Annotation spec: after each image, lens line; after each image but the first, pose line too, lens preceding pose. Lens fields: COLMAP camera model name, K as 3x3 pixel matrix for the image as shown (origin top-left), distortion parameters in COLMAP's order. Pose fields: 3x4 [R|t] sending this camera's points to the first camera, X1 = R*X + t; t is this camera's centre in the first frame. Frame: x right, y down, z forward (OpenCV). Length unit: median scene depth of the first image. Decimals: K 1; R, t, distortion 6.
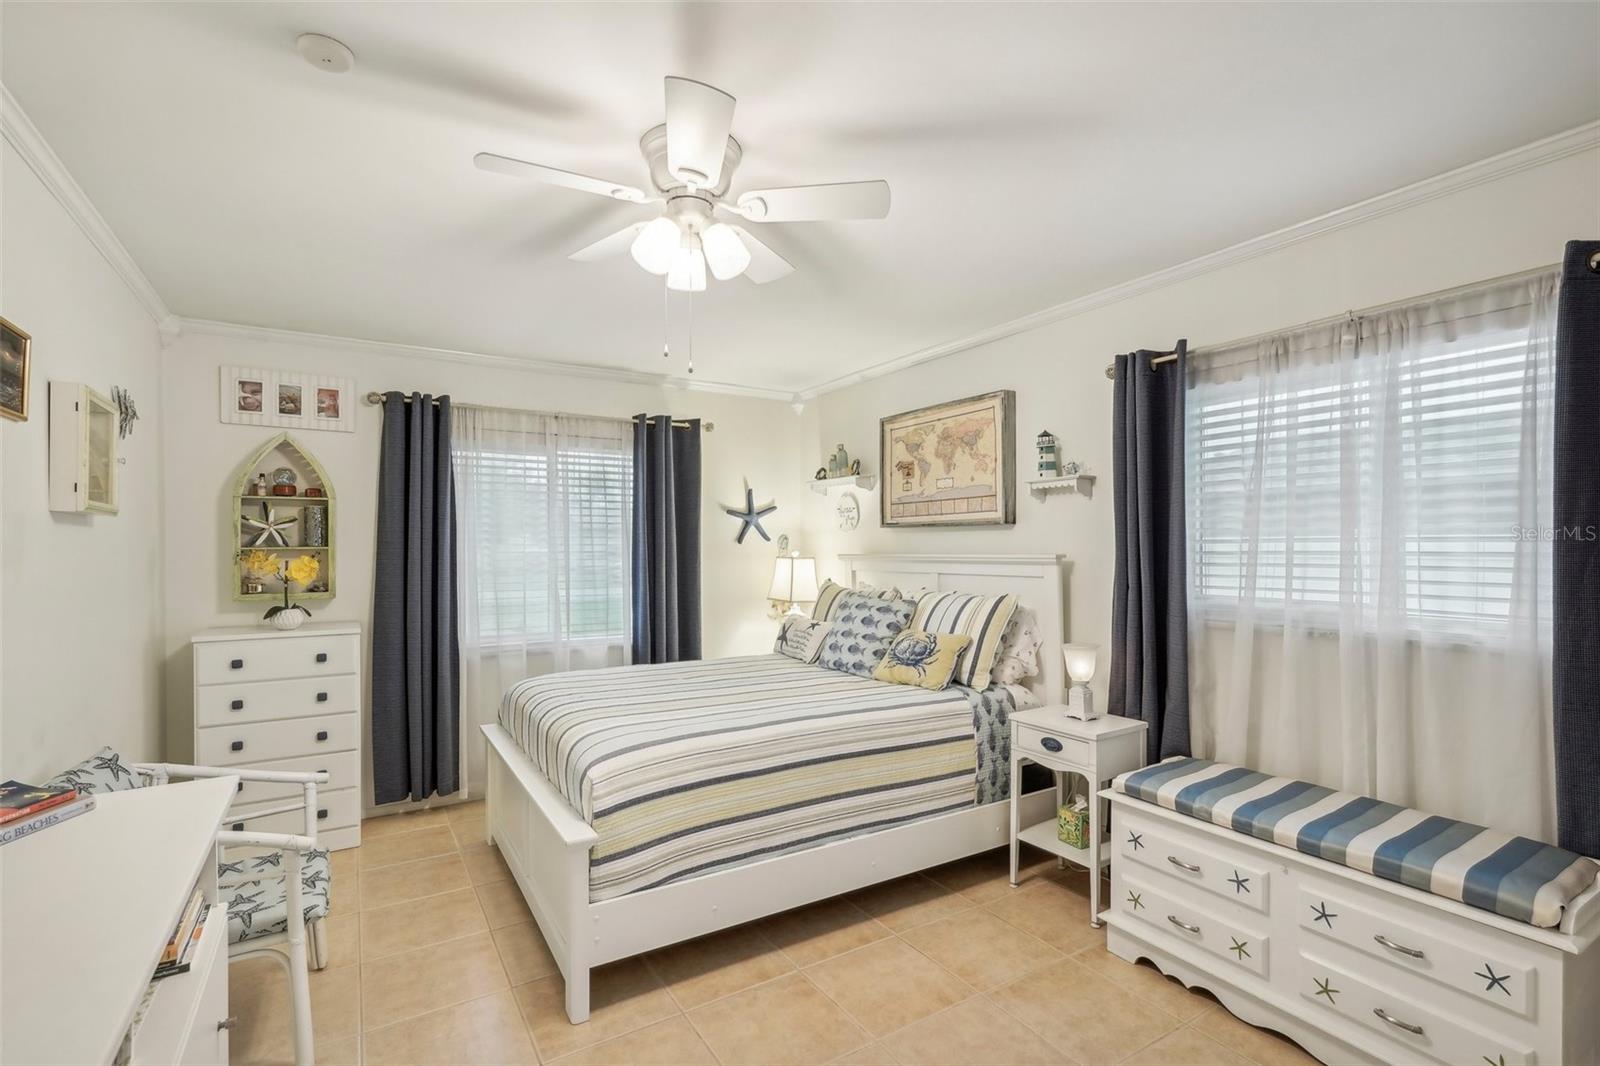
lens RADIAL K [[716.5, 0, 797.6], [0, 716.5, 537.9], [0, 0, 1]] dist [-0.002141, 0.000056]
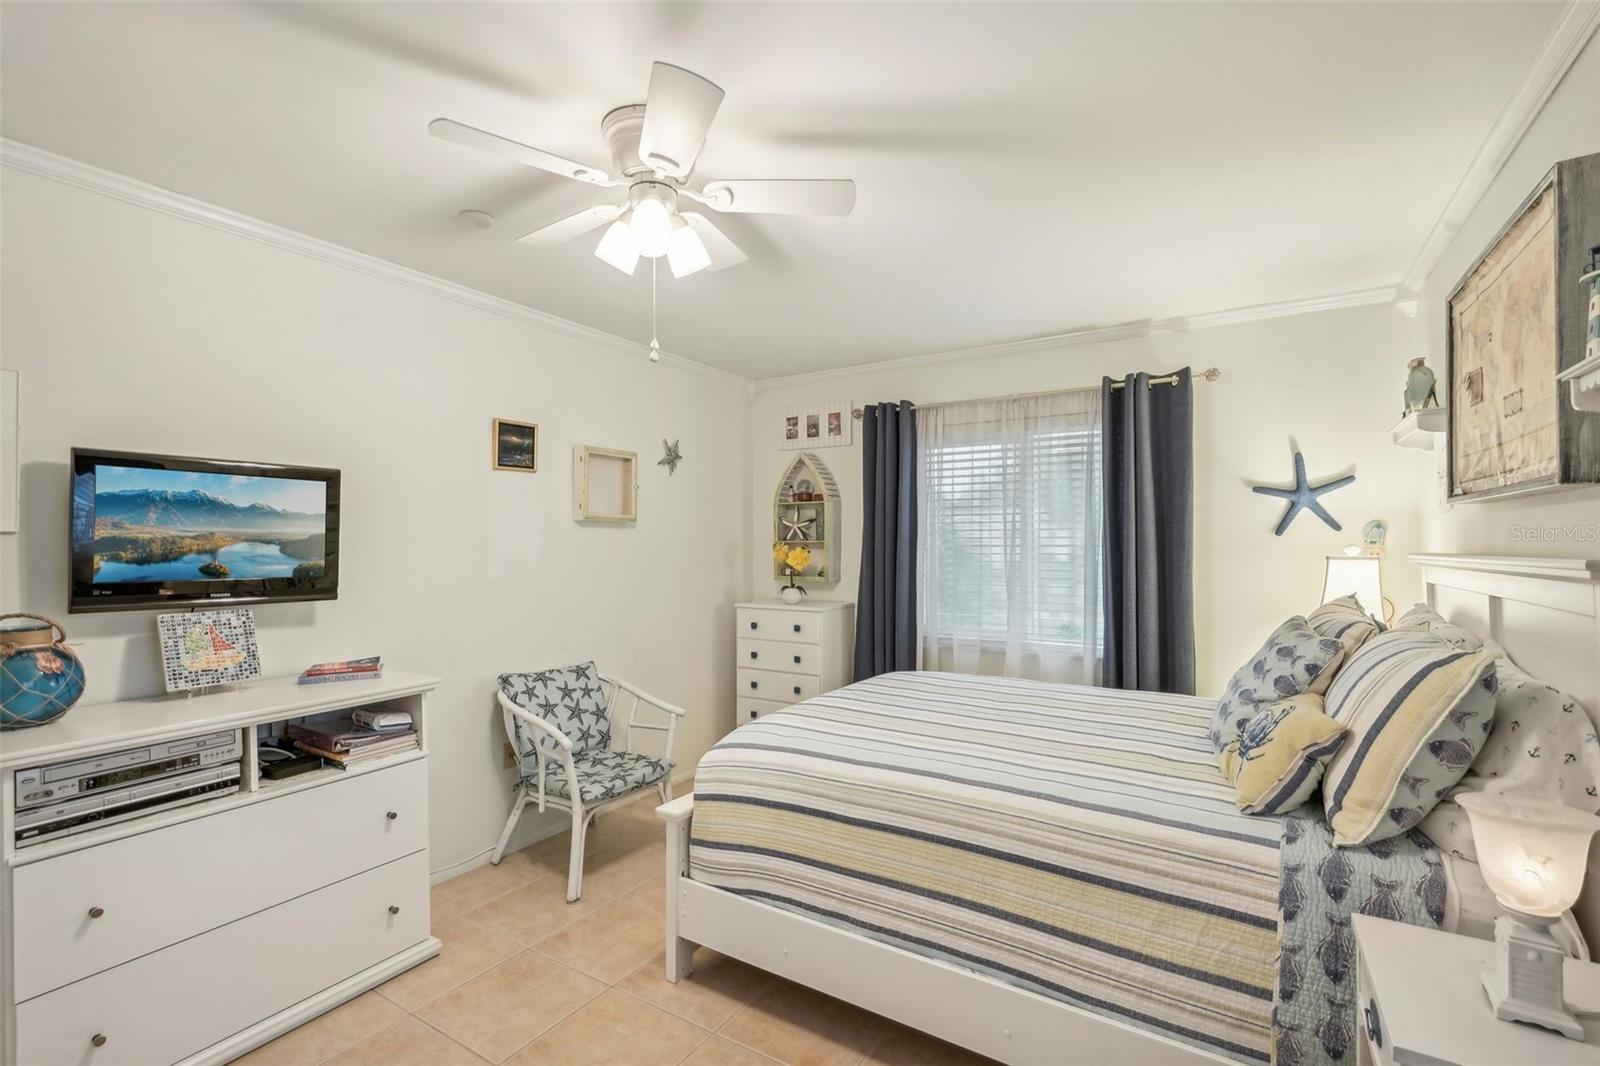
lens RADIAL K [[729.1, 0, 801.3], [0, 729.1, 516.8], [0, 0, 1]] dist [-0.000388, 0.001214]
pose [[0.448647, -0.027590, -0.893283, 0.439584], [0.013198, 0.999619, -0.024246, 0.001924], [0.893612, -0.000912, 0.448840, 0.380766]]
